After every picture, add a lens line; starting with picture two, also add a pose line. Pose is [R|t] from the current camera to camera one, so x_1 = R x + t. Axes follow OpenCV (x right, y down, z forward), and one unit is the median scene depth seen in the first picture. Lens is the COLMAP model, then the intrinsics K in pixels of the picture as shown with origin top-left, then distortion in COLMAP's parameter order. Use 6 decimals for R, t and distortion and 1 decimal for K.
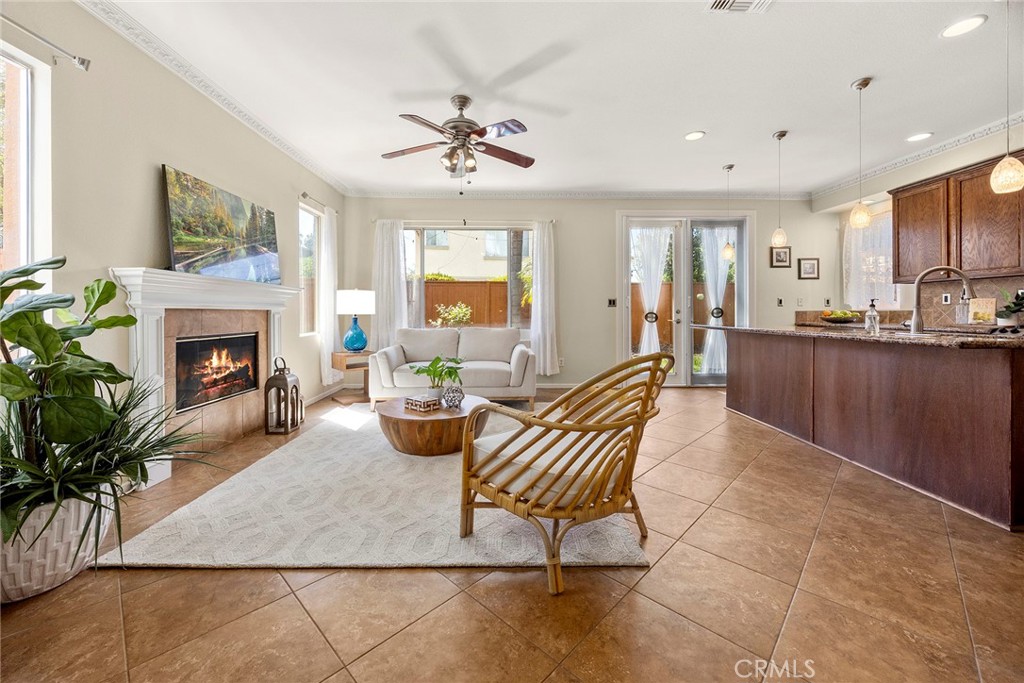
lens RADIAL K [[398.4, 0, 515.1], [0, 398.4, 312.3], [0, 0, 1]] dist [-0.001981, -0.000698]
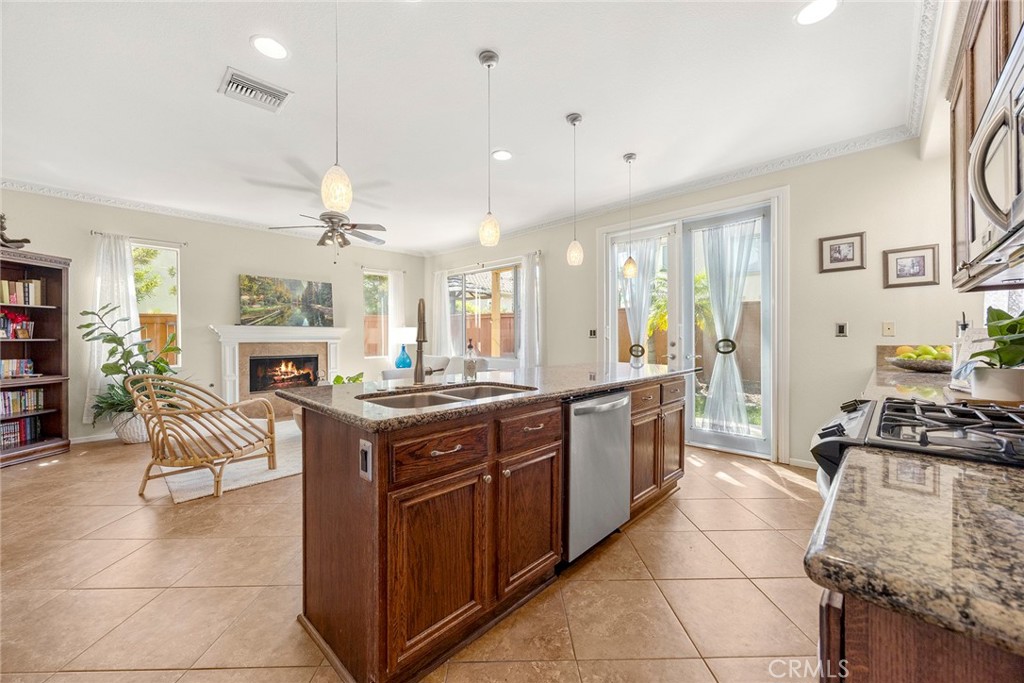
lens RADIAL K [[398.4, 0, 508.0], [0, 398.4, 338.4], [0, 0, 1]] dist [-0.001981, -0.000698]
pose [[0.693645, 0.001540, -0.720316, 0.889676], [0.002694, 0.999985, 0.004732, -0.020232], [0.720312, -0.005223, 0.693630, 0.281144]]
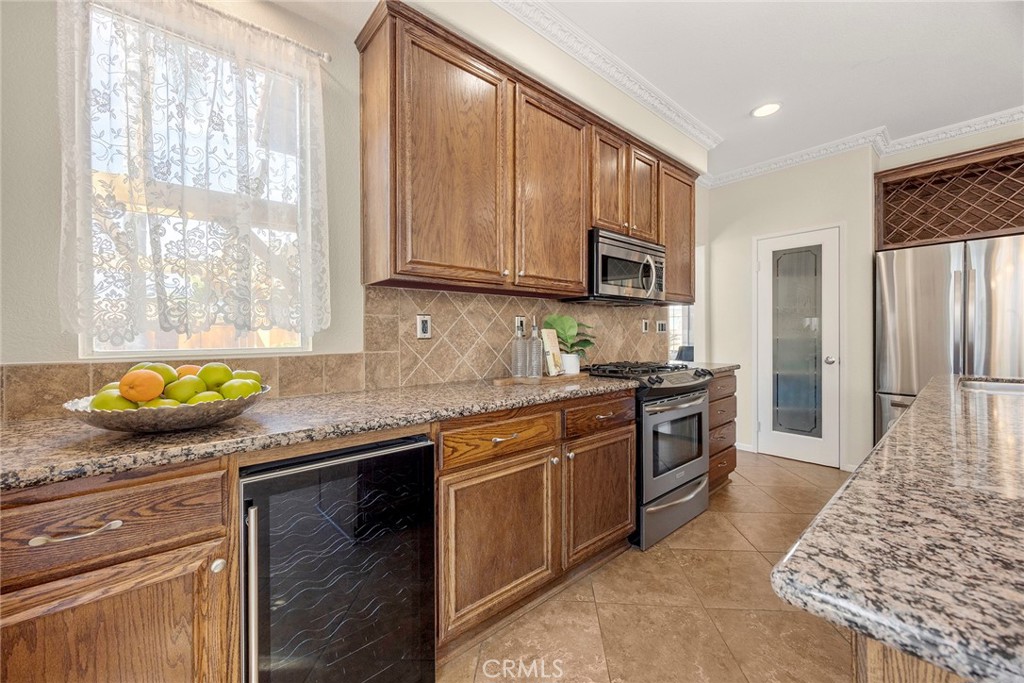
lens RADIAL K [[398.4, 0, 511.5], [0, 398.4, 337.0], [0, 0, 1]] dist [-0.001981, -0.000698]
pose [[-0.628122, -0.001152, 0.778114, 0.603322], [0.006630, 0.999955, 0.006833, -0.021703], [-0.778087, 0.009451, -0.628086, 1.103358]]
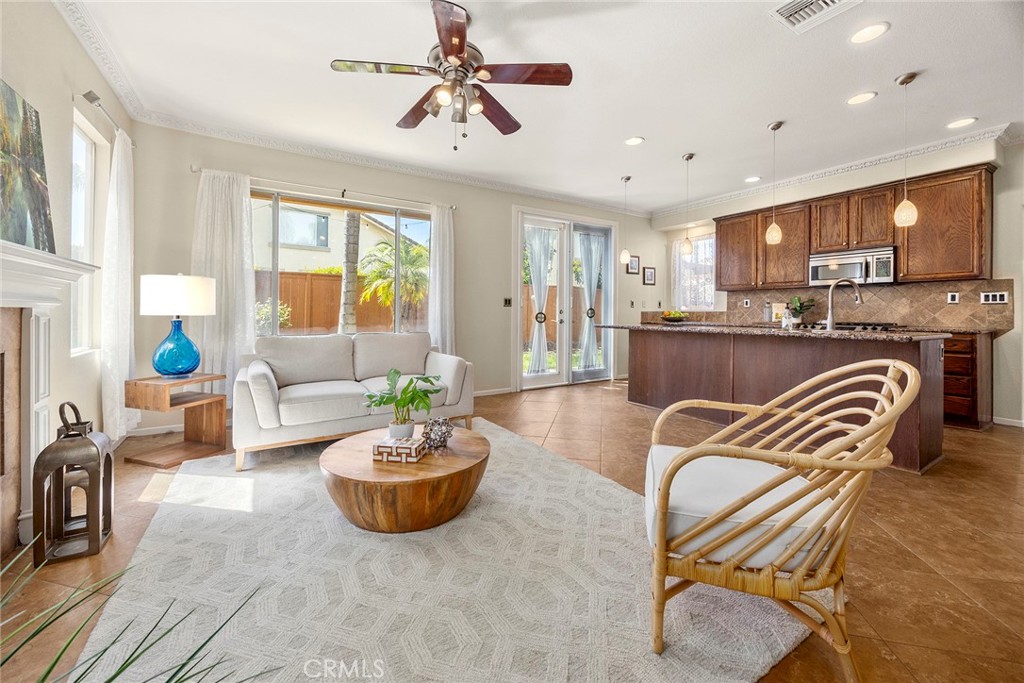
lens RADIAL K [[398.4, 0, 508.2], [0, 398.4, 310.0], [0, 0, 1]] dist [-0.001981, -0.000698]
pose [[0.865104, 0.004705, 0.501571, -0.268161], [-0.002665, 0.999985, -0.004784, -0.001604], [-0.501586, 0.002802, 0.865104, 0.215151]]
